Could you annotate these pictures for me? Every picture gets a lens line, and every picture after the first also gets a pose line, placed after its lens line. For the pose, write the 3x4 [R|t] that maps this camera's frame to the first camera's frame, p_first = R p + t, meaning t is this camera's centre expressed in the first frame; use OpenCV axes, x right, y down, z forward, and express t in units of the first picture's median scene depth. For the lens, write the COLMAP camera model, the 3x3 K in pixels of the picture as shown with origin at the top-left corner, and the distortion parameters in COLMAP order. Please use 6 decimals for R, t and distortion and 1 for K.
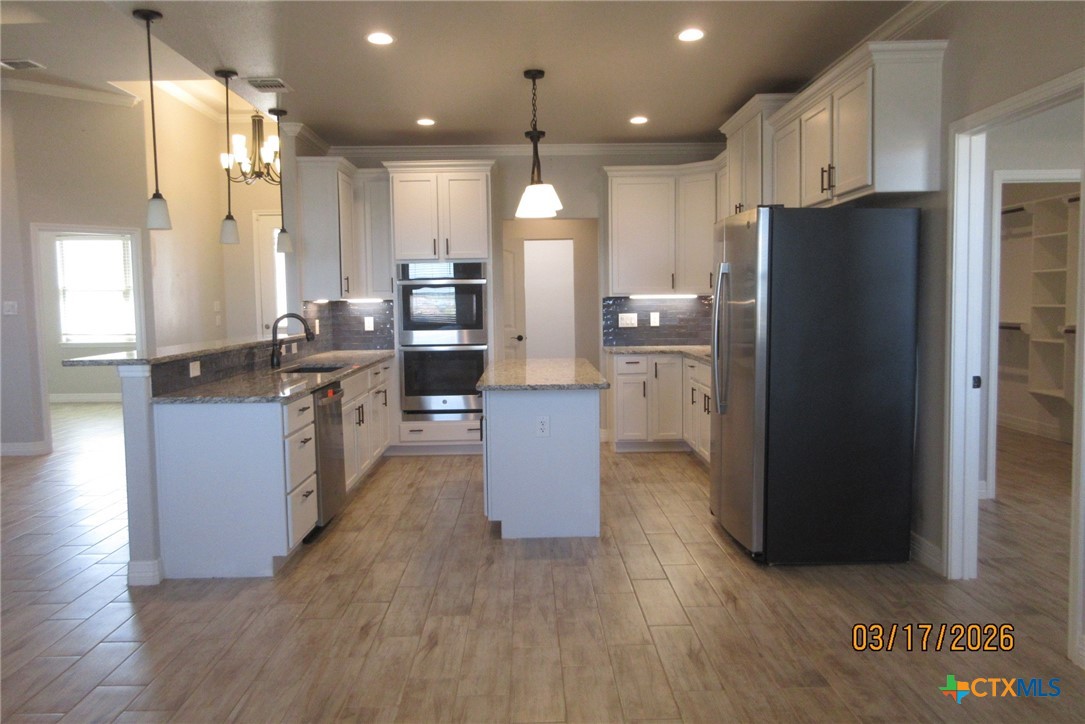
lens RADIAL K [[806.1, 0, 536.3], [0, 806.1, 360.8], [0, 0, 1]] dist [-0.000237, 0.007442]
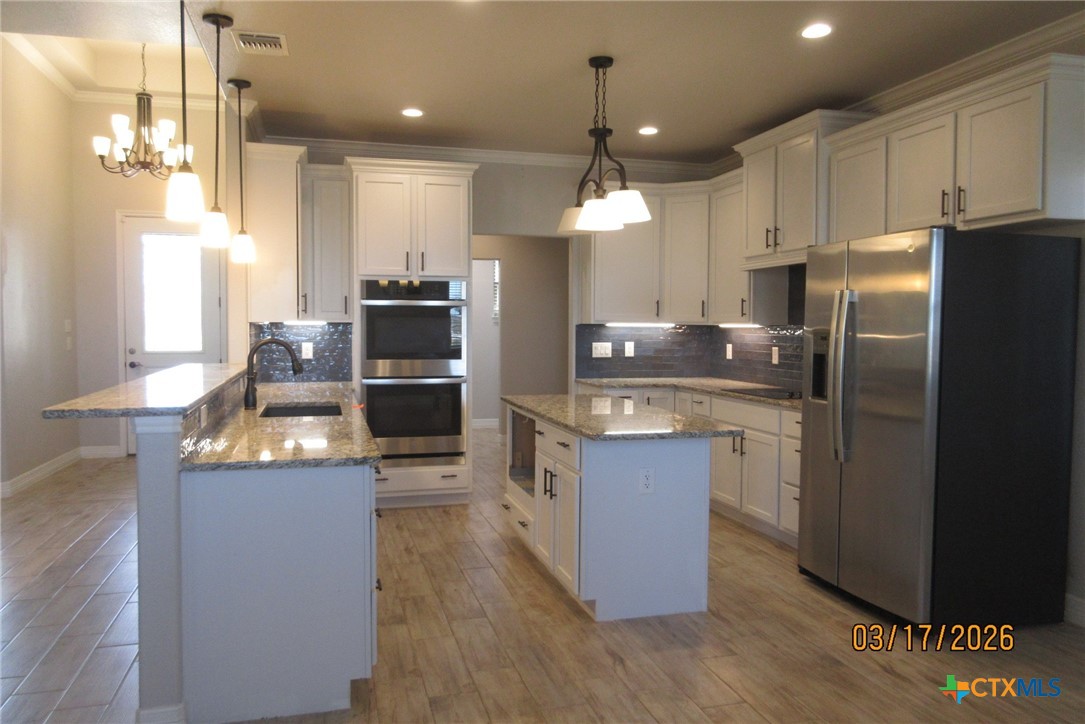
lens RADIAL K [[806.1, 0, 546.1], [0, 806.1, 361.8], [0, 0, 1]] dist [-0.000237, 0.007442]
pose [[0.967950, 0.007453, 0.251032, -0.210308], [0.000020, 0.999557, -0.029755, -0.011450], [-0.251142, 0.028806, 0.967521, 0.157823]]
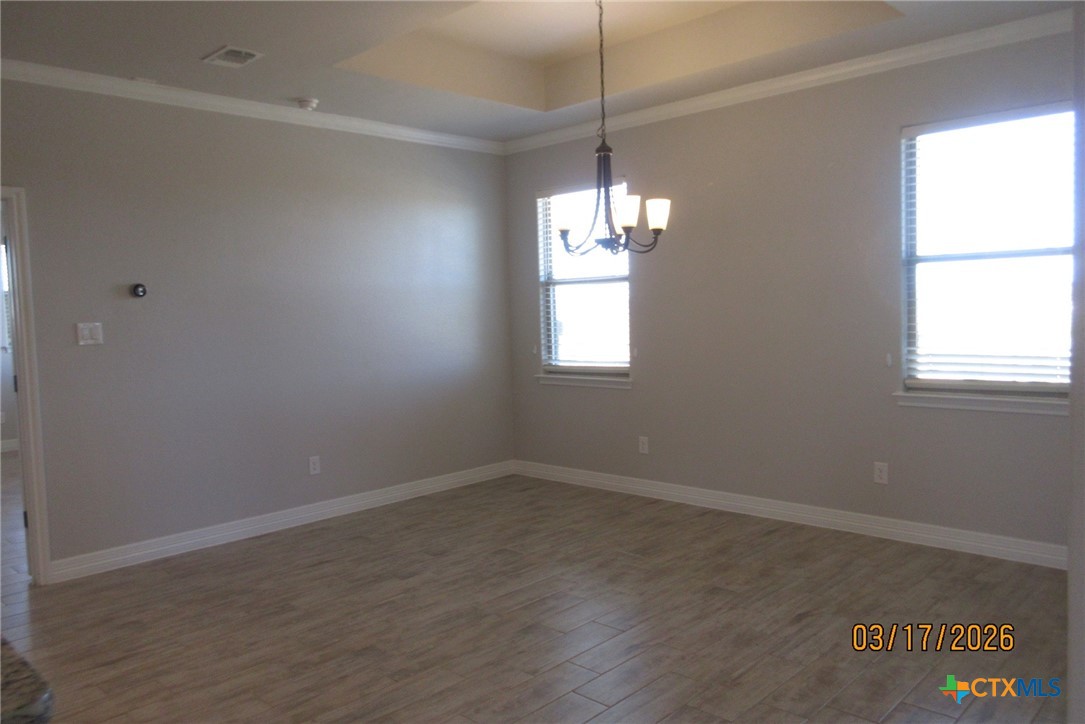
lens RADIAL K [[806.1, 0, 550.9], [0, 806.1, 363.8], [0, 0, 1]] dist [-0.000237, 0.007442]
pose [[-0.719330, -0.010251, 0.694593, -0.504023], [0.093275, 0.989411, 0.111200, -0.053442], [-0.688378, 0.144778, -0.710757, 0.658988]]
